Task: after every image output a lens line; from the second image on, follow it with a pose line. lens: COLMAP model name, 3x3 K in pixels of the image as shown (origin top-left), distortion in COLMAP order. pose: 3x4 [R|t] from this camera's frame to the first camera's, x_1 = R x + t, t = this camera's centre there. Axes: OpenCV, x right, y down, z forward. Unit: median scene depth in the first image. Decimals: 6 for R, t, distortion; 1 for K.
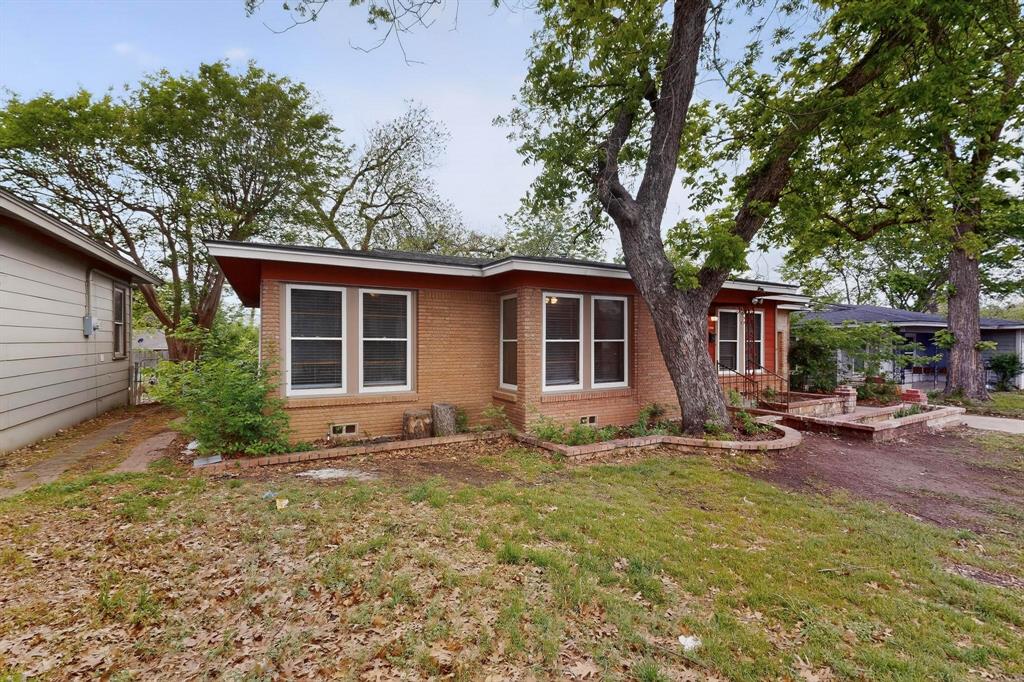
lens RADIAL K [[447.9, 0, 488.7], [0, 447.9, 344.7], [0, 0, 1]] dist [0.002611, -0.000246]
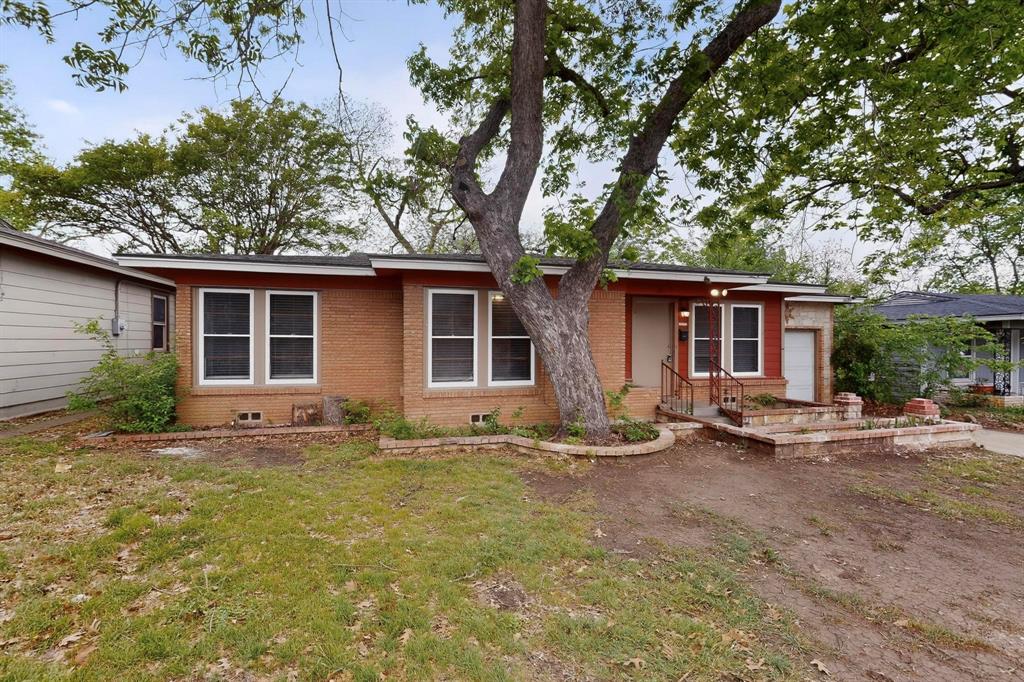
lens RADIAL K [[447.9, 0, 481.0], [0, 447.9, 345.2], [0, 0, 1]] dist [0.002611, -0.000246]
pose [[0.970149, 0.003557, -0.242482, 0.479218], [-0.003573, 0.999994, 0.000374, 0.008319], [0.242481, 0.000504, 0.970156, 0.048199]]
